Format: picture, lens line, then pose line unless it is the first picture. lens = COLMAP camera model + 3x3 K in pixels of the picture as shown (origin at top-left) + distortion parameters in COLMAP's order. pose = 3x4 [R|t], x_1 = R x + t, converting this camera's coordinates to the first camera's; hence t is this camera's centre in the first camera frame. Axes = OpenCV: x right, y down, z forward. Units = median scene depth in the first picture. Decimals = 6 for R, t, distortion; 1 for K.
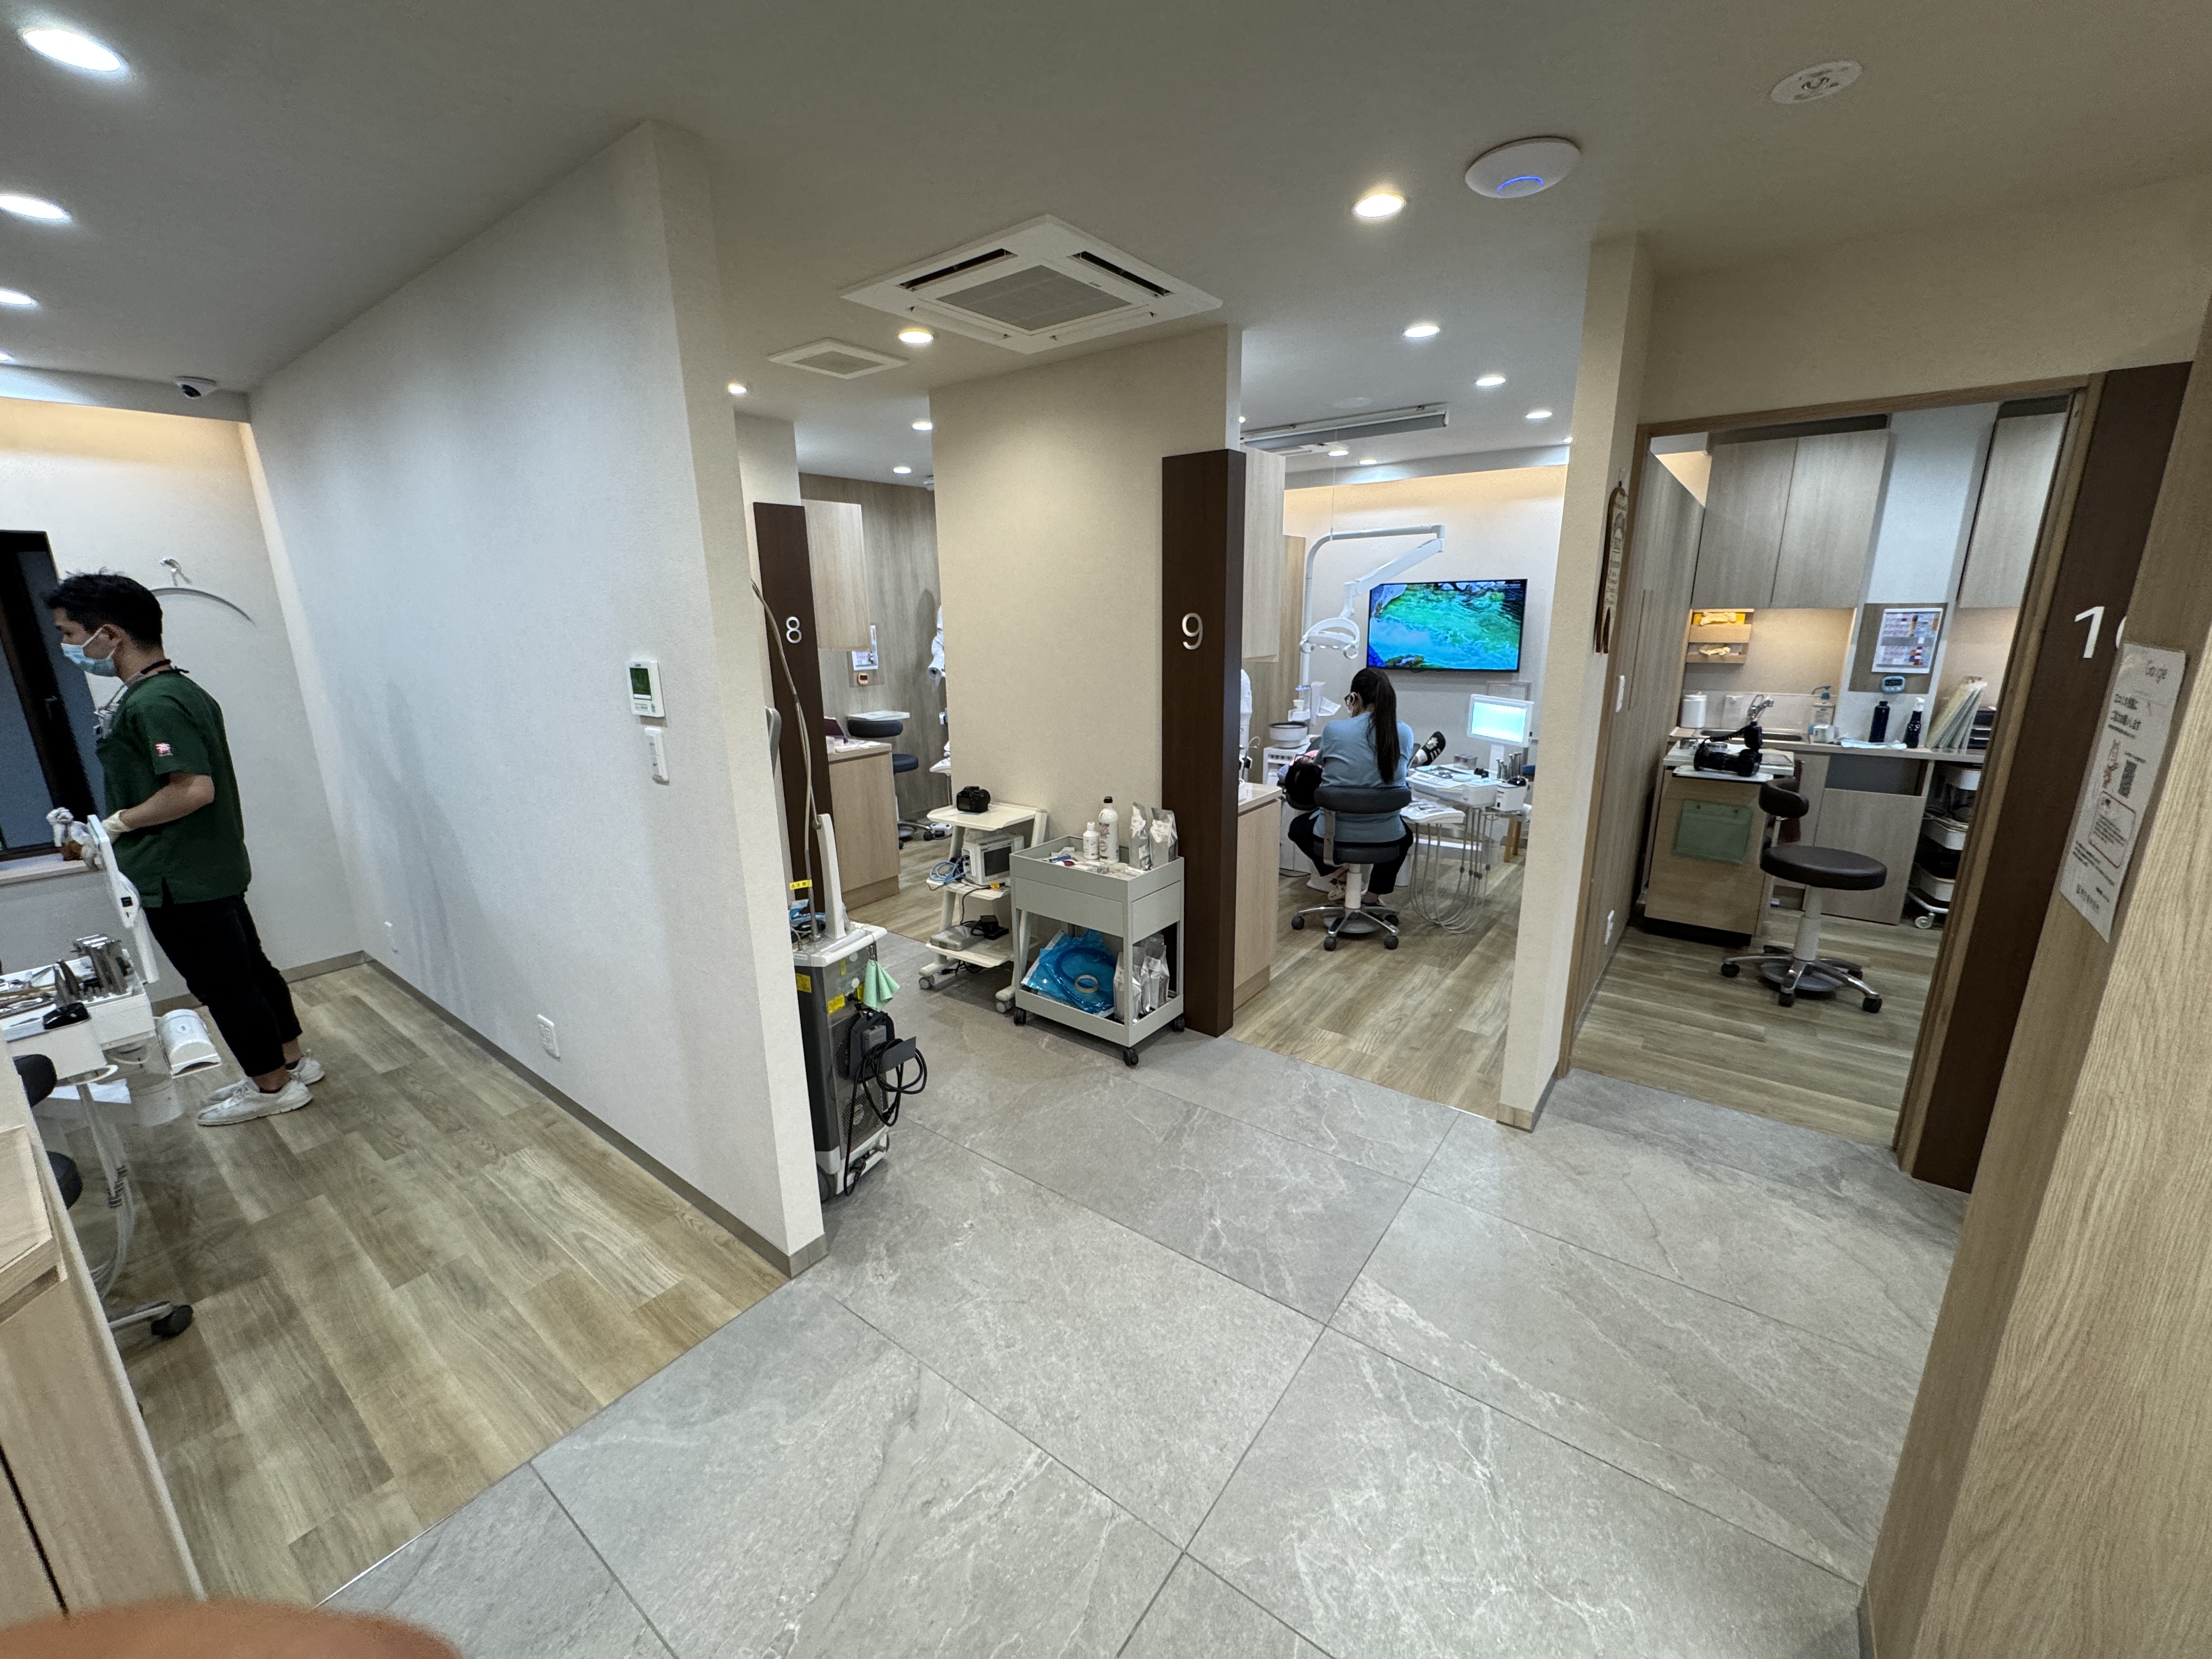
lens RADIAL K [[874.6, 0, 1104.5], [0, 874.6, 833.3], [0, 0, 1]] dist [-0.007187, -0.000320]
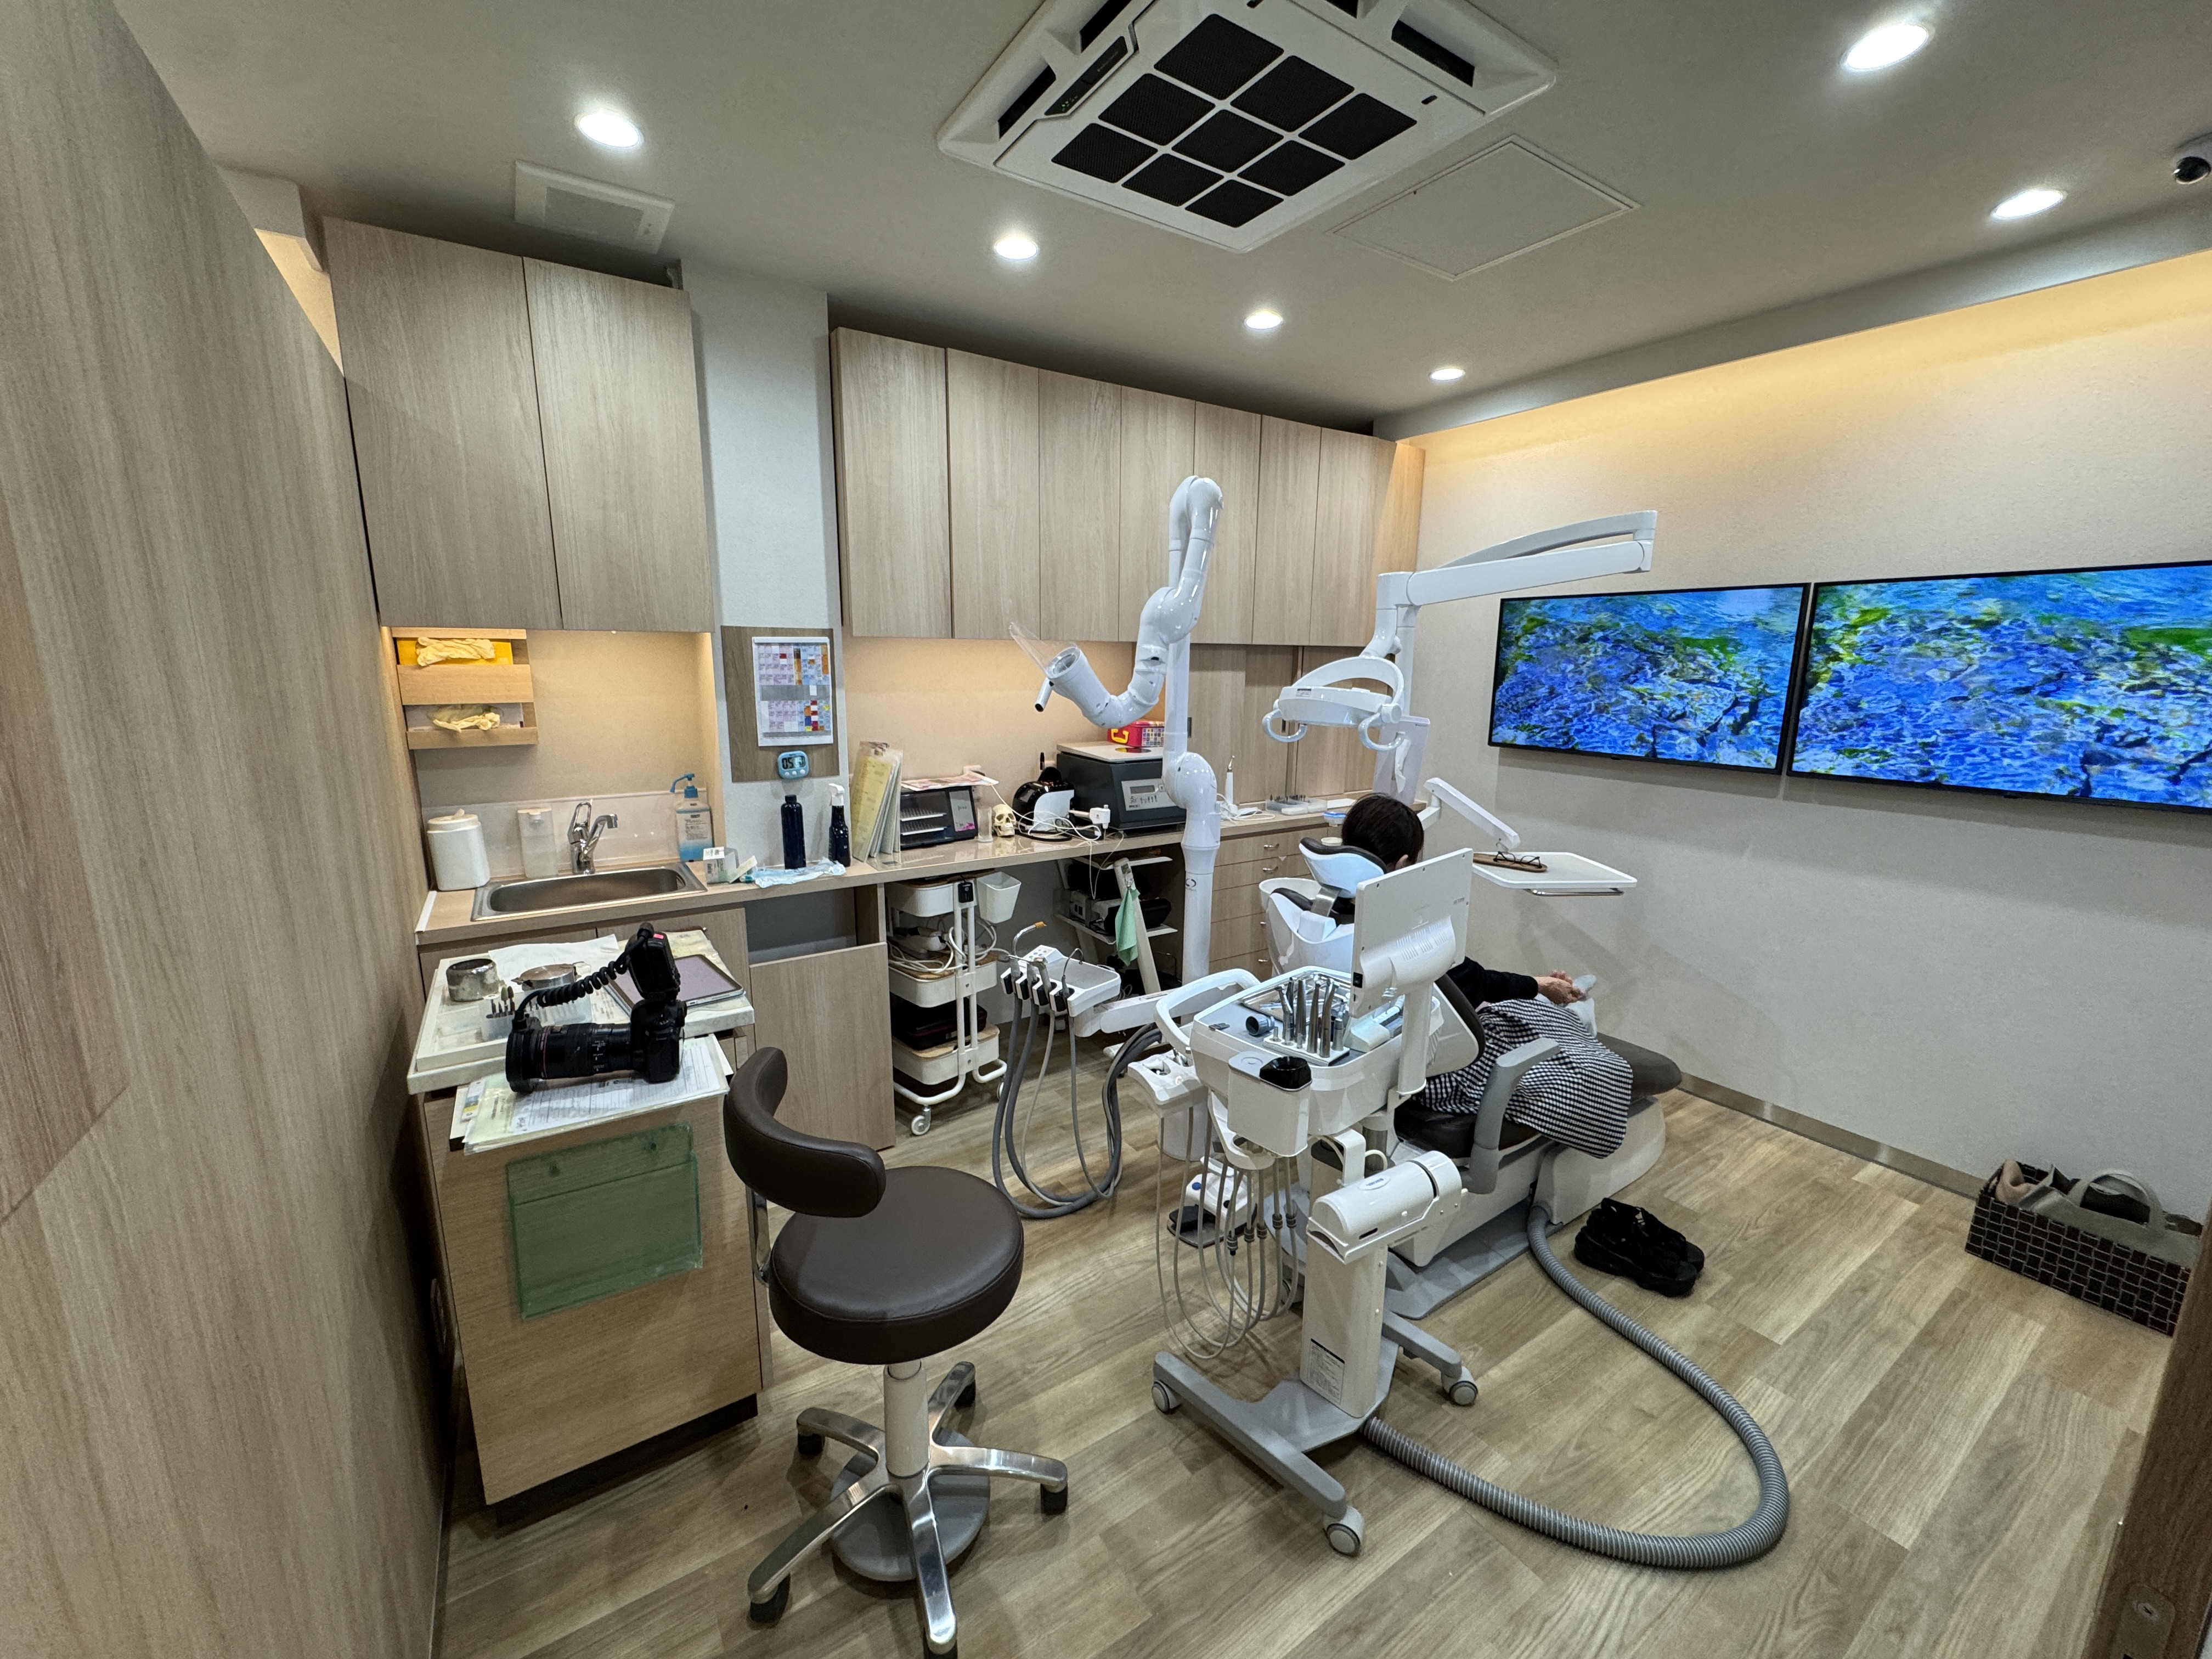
lens RADIAL K [[874.6, 0, 1095.1], [0, 874.6, 825.9], [0, 0, 1]] dist [-0.007187, -0.000320]
pose [[0.337495, -0.171386, 0.925594, 0.422405], [0.217531, 0.970870, 0.100453, -0.145562], [-0.915848, 0.167443, 0.364946, 0.602254]]
